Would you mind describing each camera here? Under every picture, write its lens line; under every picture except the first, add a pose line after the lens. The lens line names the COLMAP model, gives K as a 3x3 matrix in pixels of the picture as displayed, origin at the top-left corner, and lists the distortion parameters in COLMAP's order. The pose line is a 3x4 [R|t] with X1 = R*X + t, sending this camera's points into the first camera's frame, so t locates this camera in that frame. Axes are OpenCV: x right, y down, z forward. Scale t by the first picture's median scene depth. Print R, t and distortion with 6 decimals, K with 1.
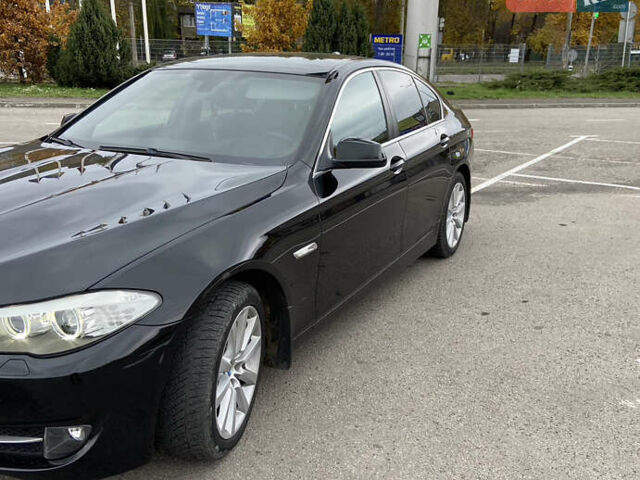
lens RADIAL K [[649.7, 0, 317.5], [0, 649.7, 255.0], [0, 0, 1]] dist [0.057214, 0.000000]
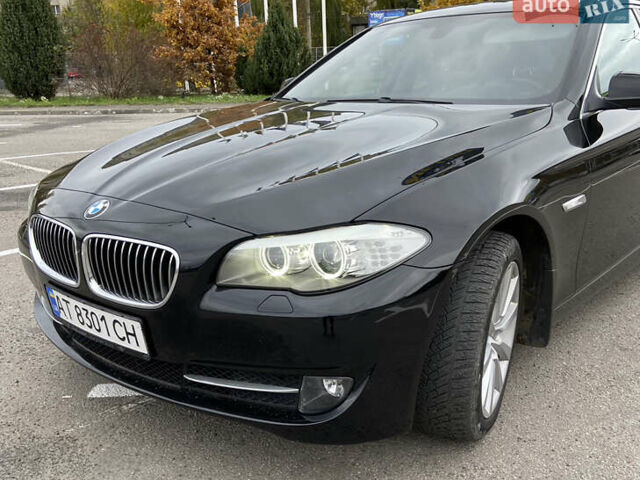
lens RADIAL K [[649.7, 0, 320.7], [0, 649.7, 255.7], [0, 0, 1]] dist [0.057214, 0.000000]
pose [[0.969498, 0.024349, -0.243885, -0.085502], [-0.026475, 0.999635, -0.005442, 0.049224], [0.243664, 0.011733, 0.969789, 0.075885]]
